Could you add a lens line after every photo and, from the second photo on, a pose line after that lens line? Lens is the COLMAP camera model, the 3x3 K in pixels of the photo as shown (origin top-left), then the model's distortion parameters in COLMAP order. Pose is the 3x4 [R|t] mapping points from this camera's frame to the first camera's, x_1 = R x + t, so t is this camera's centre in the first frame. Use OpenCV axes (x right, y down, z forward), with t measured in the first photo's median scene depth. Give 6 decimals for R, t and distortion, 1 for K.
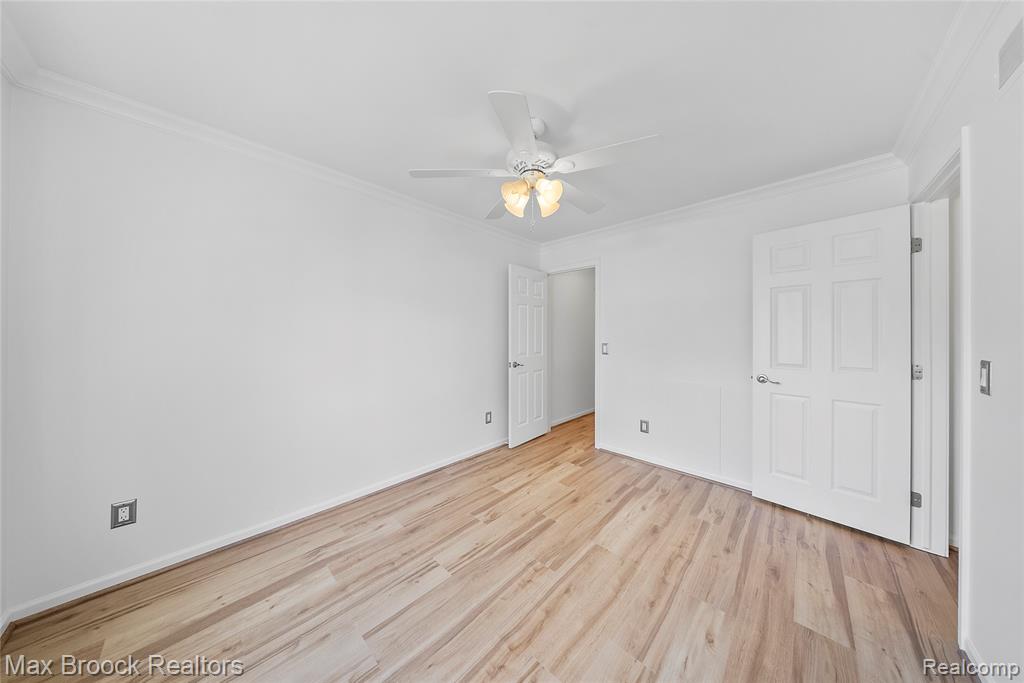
lens RADIAL K [[302.7, 0, 515.8], [0, 302.7, 336.7], [0, 0, 1]] dist [-0.006402, -0.000234]
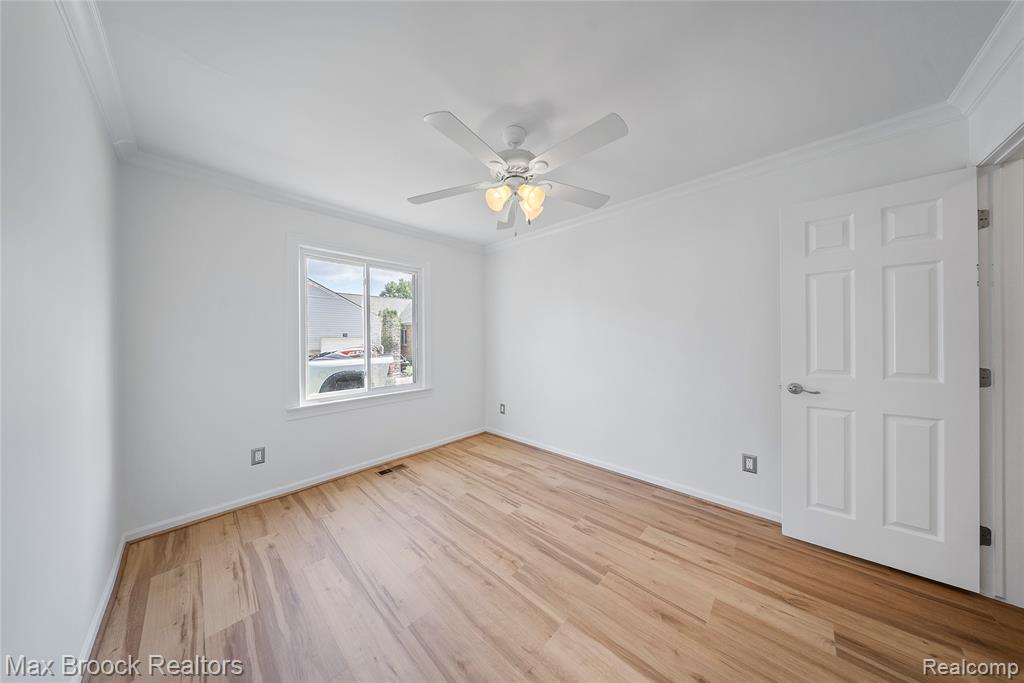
lens RADIAL K [[302.7, 0, 515.8], [0, 302.7, 336.7], [0, 0, 1]] dist [-0.006402, -0.000234]
pose [[0.009708, 0.000537, -0.999953, 0.938134], [-0.002633, 0.999996, 0.000511, -0.007127], [0.999949, 0.002628, 0.009709, 0.837973]]
